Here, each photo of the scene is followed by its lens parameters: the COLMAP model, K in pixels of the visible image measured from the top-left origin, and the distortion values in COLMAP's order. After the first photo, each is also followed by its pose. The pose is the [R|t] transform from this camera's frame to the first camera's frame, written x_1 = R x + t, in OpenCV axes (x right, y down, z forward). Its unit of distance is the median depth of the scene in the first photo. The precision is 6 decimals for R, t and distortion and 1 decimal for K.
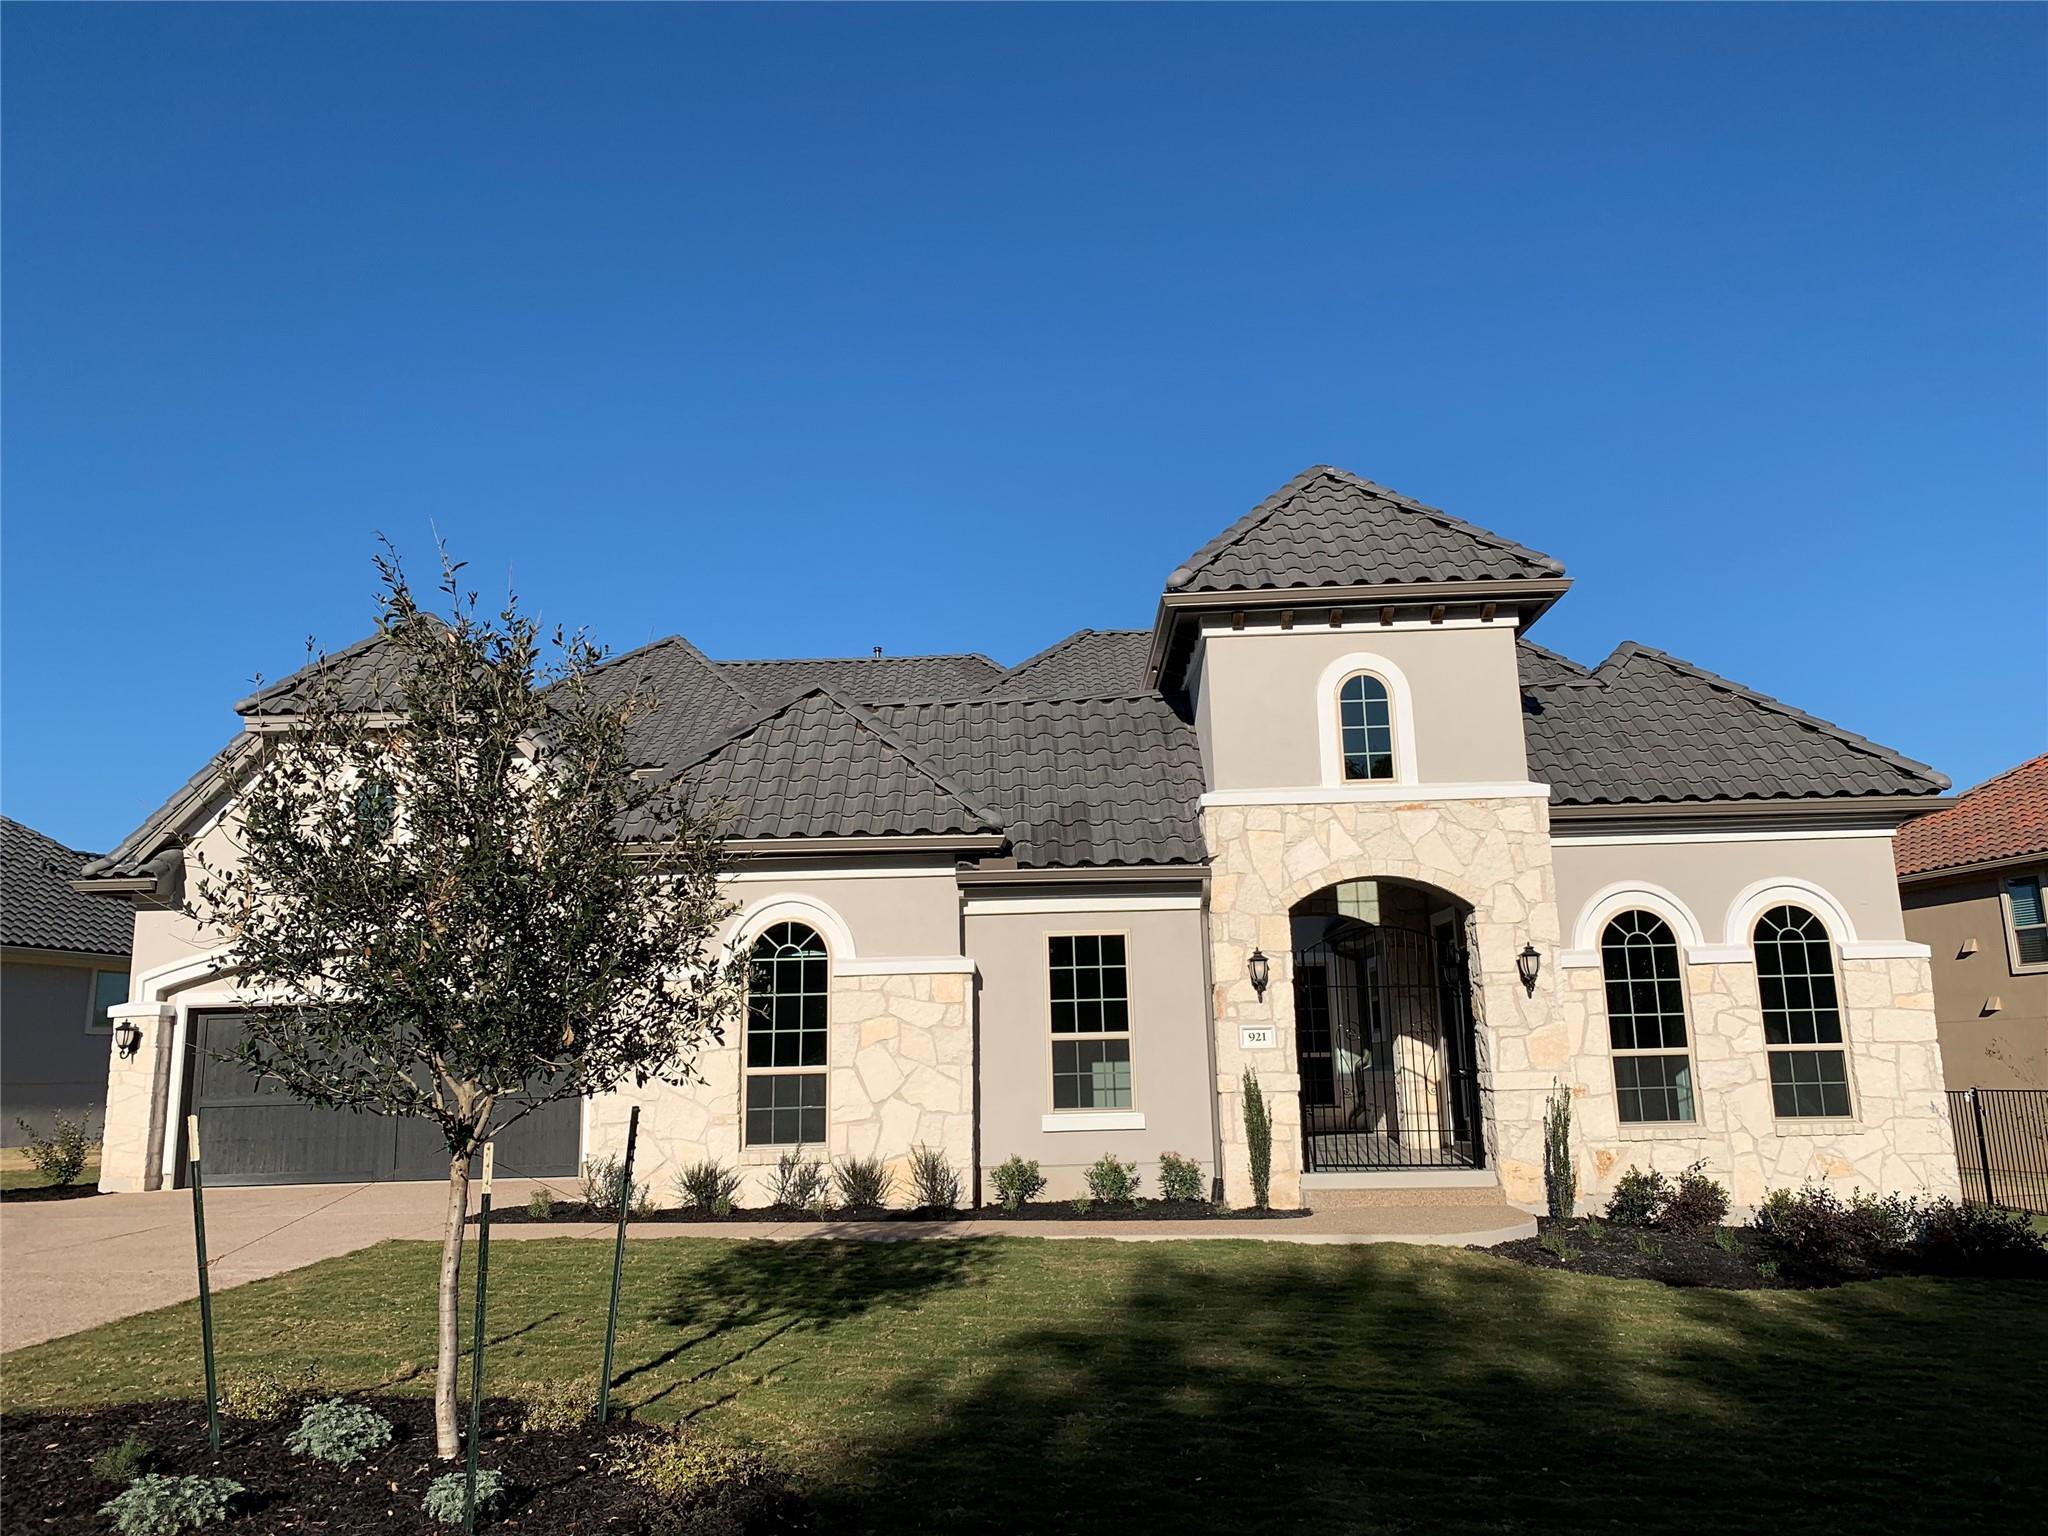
lens RADIAL K [[1538.2, 0, 1024.0], [0, 1538.2, 768.0], [0, 0, 1]] dist [0.147859, -0.266010]
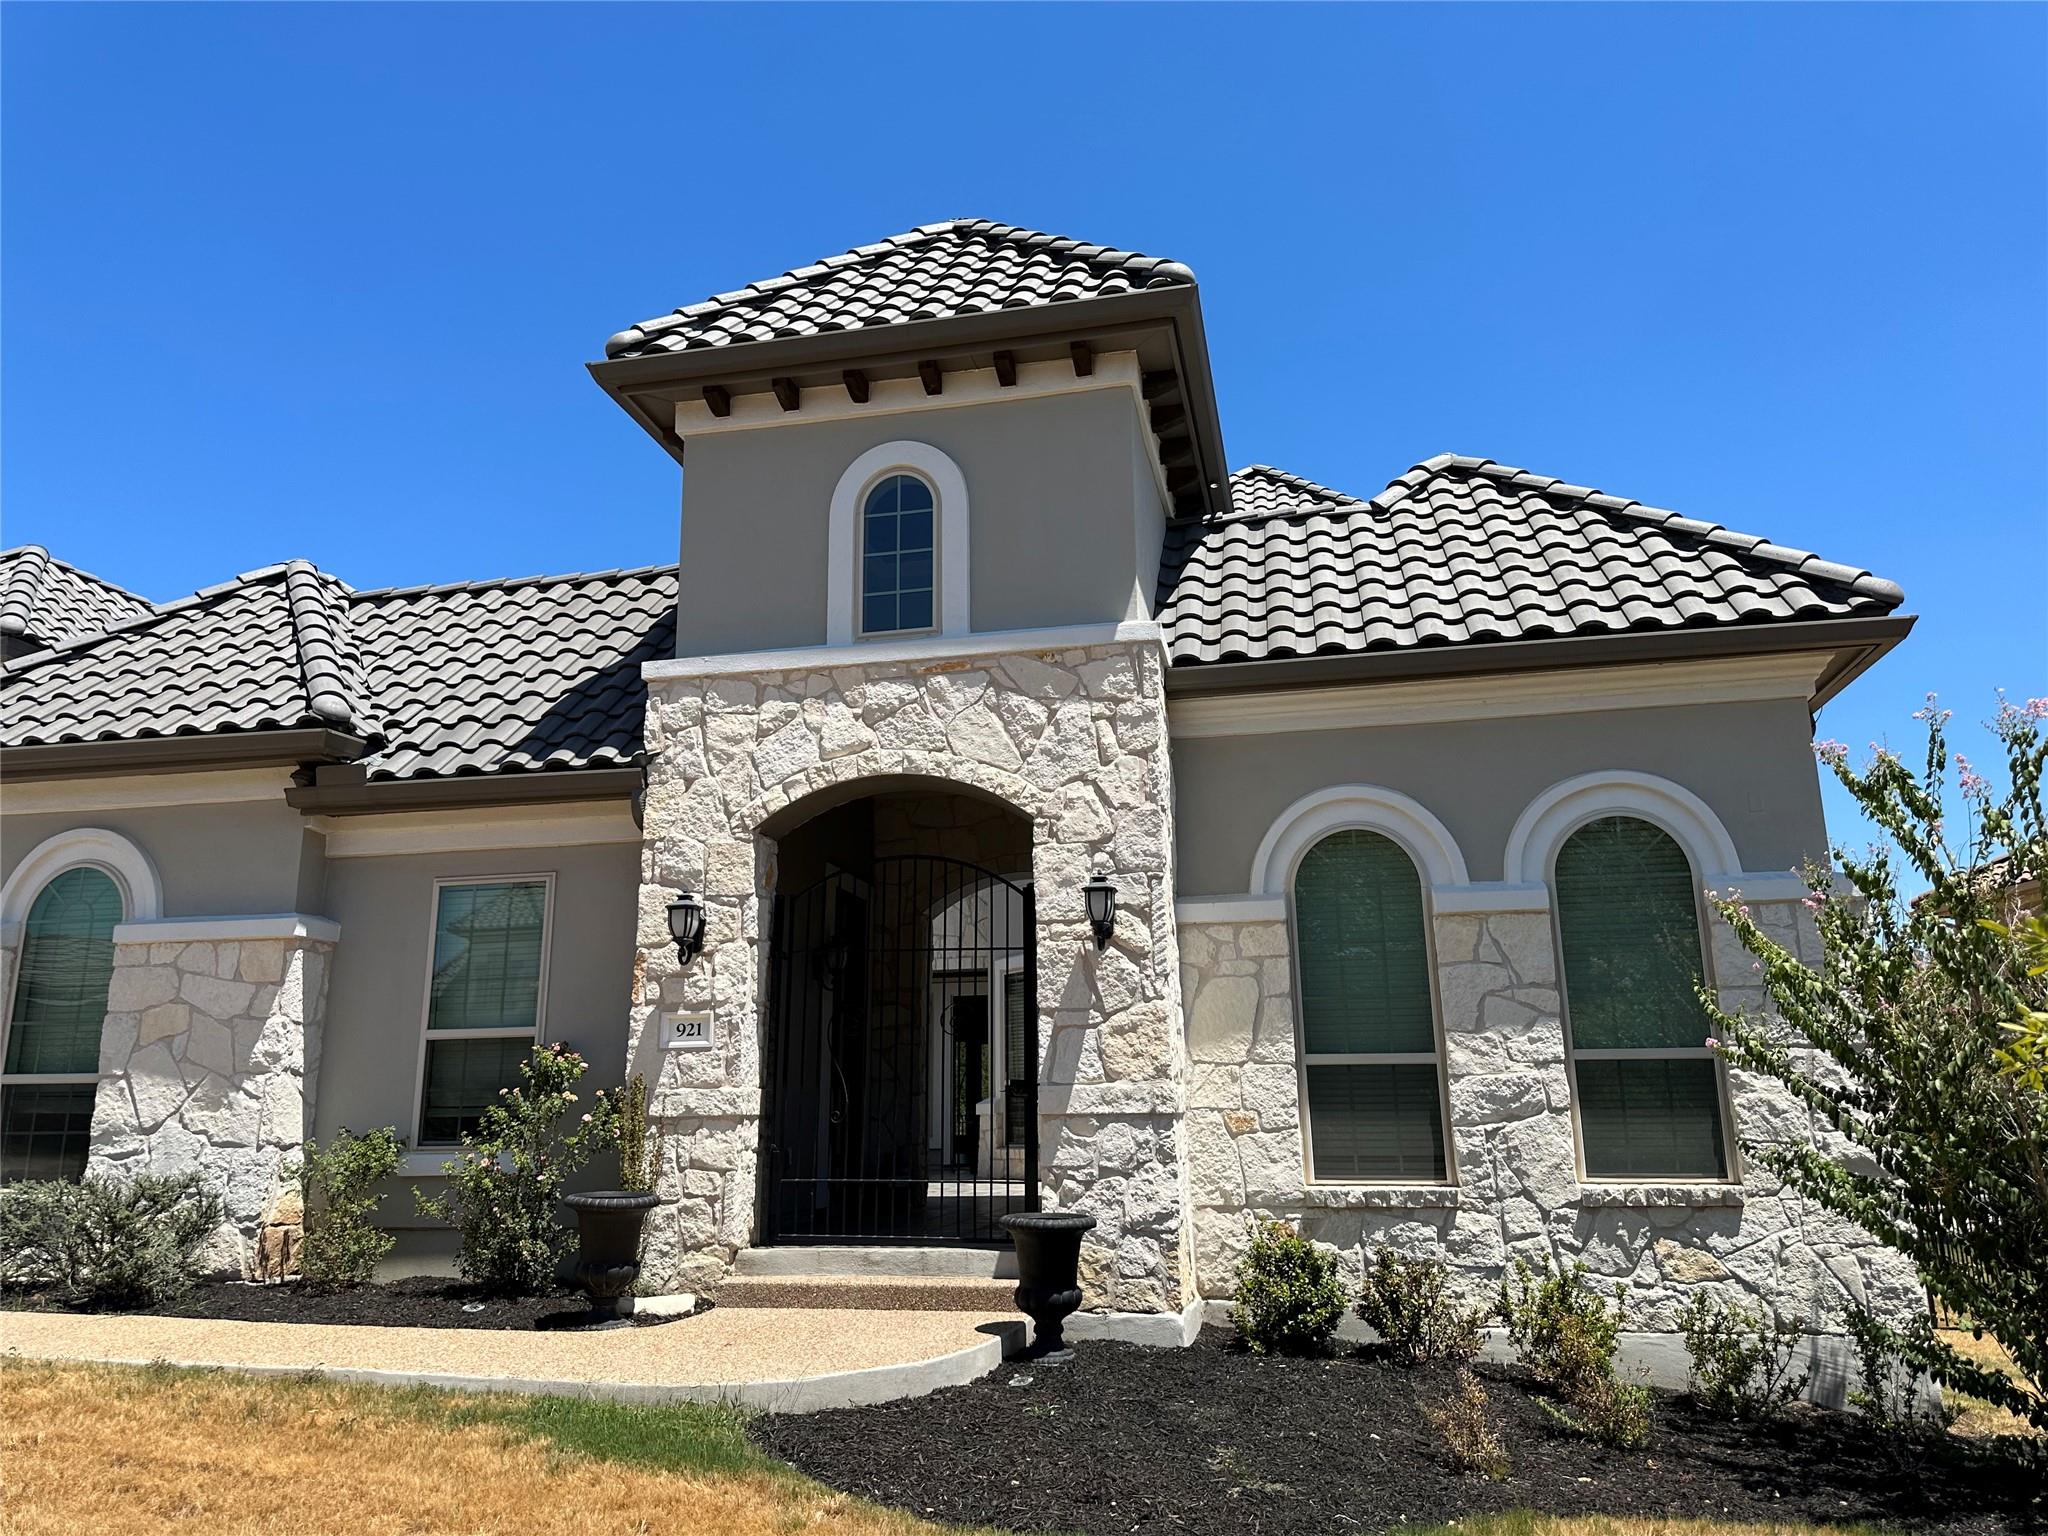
lens RADIAL K [[1482.3, 0, 1024.0], [0, 1482.3, 768.0], [0, 0, 1]] dist [0.116042, -0.183778]
pose [[0.982212, -0.030081, -0.185349, 0.390616], [0.021331, 0.998570, -0.049022, 0.096416], [0.186558, 0.044196, 0.981449, 0.407662]]
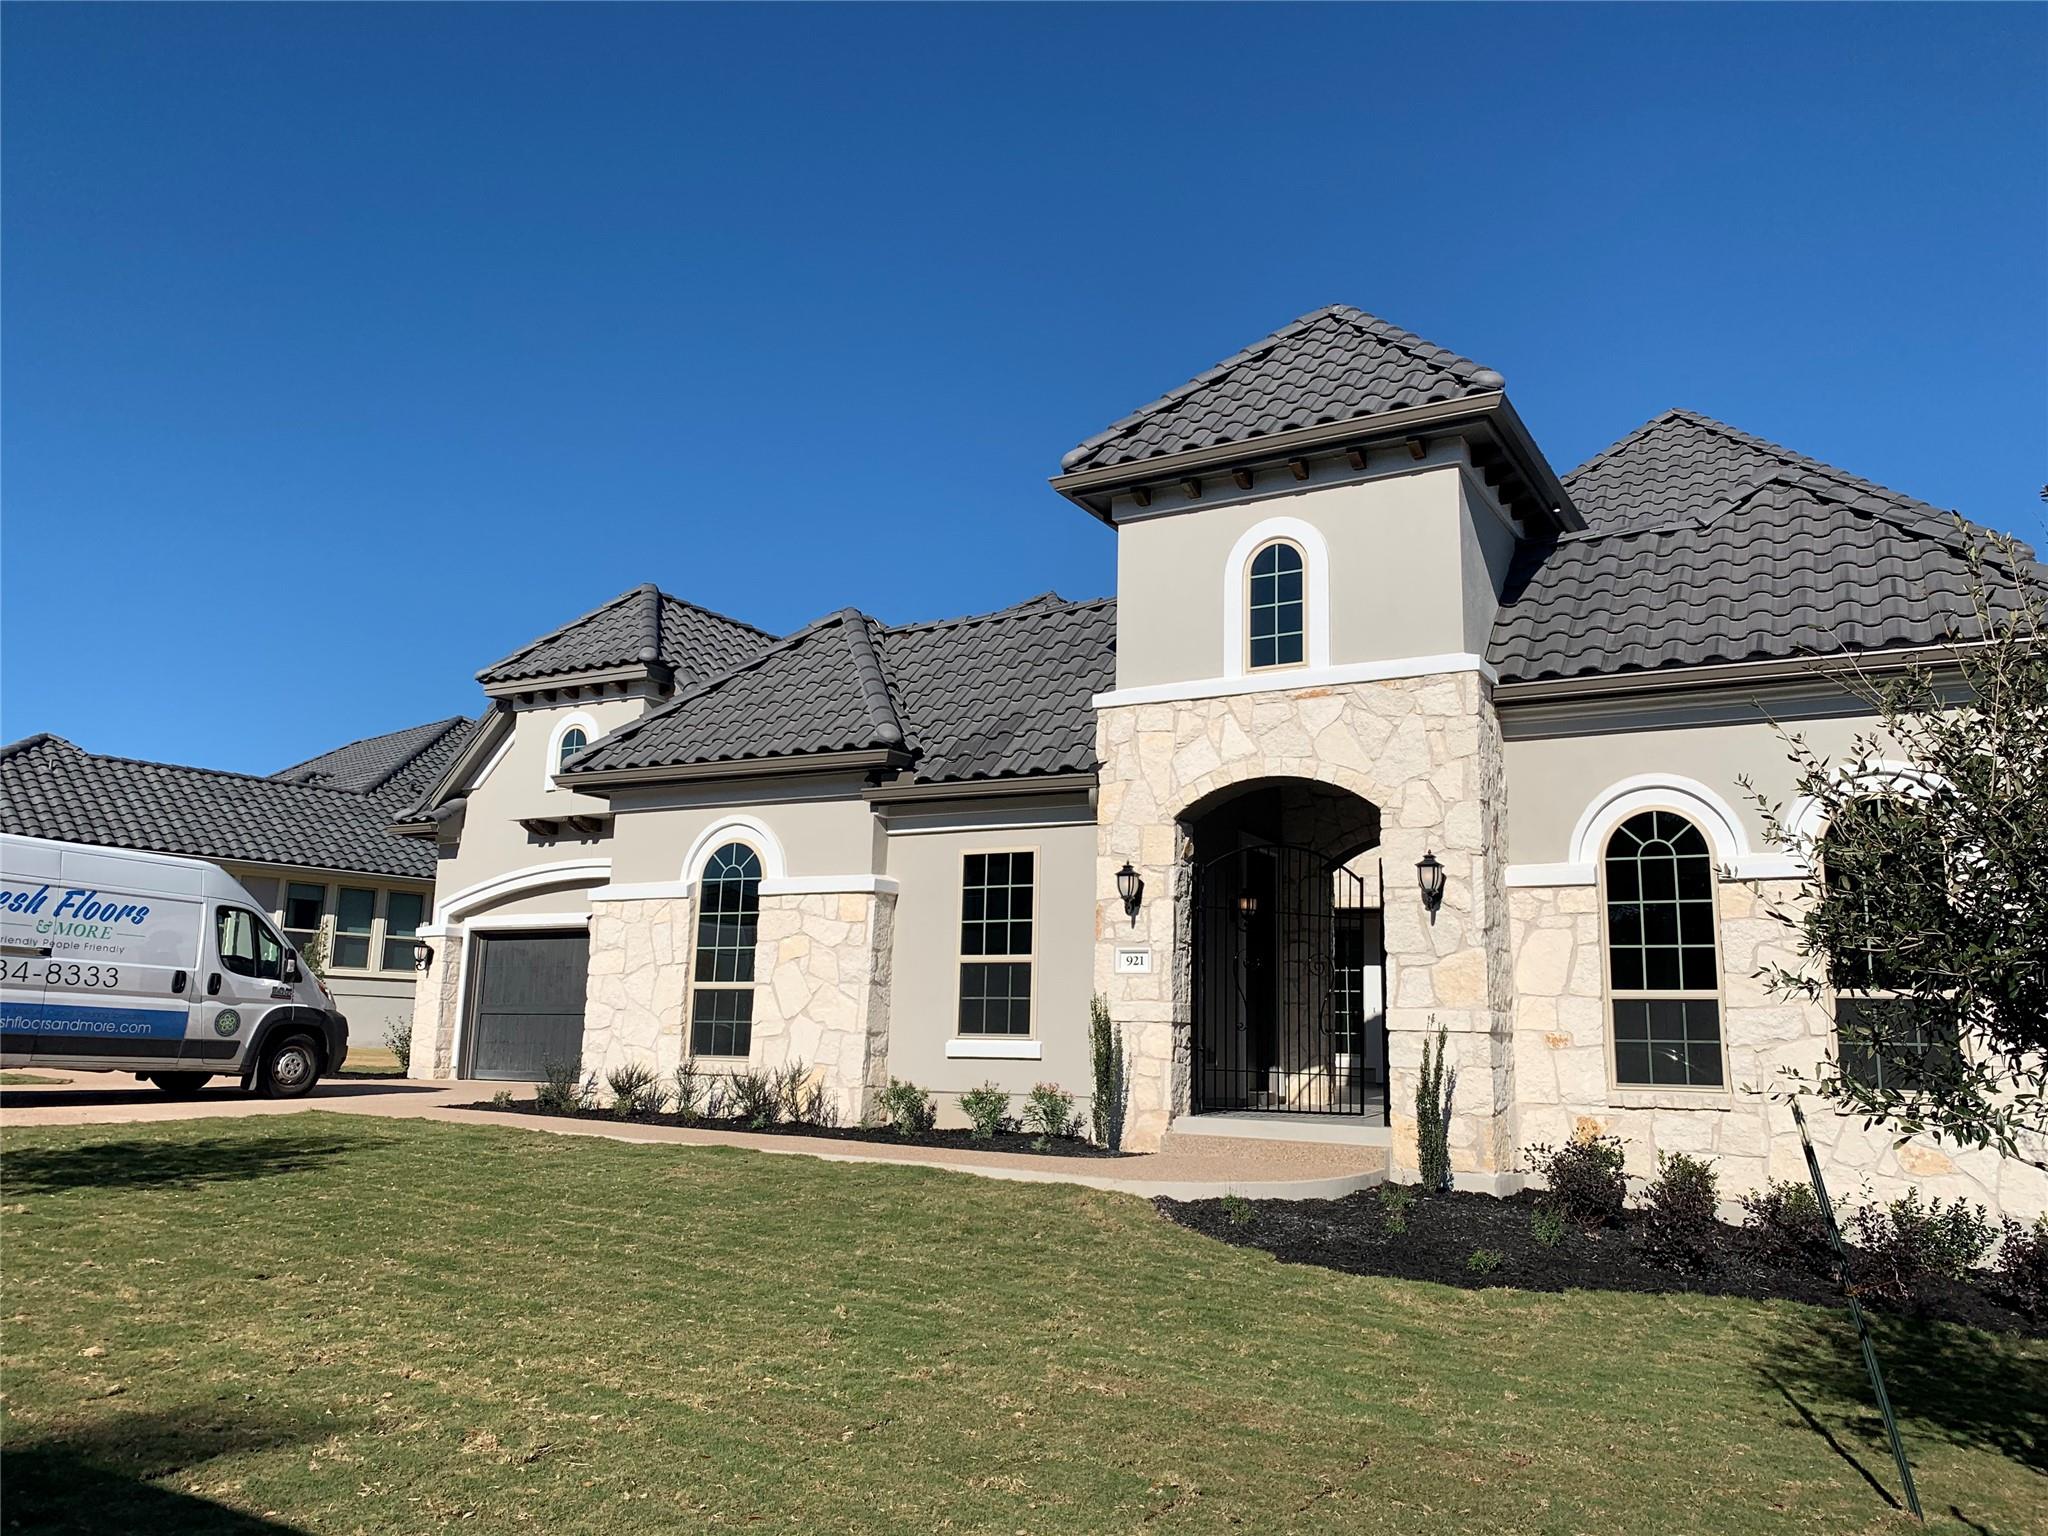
lens RADIAL K [[1538.2, 0, 1024.0], [0, 1538.2, 768.0], [0, 0, 1]] dist [0.147859, -0.266010]
pose [[0.880453, -0.039152, -0.472514, 0.503809], [0.046424, 0.998915, 0.003735, 0.054660], [0.471855, -0.025225, 0.881315, 0.184066]]
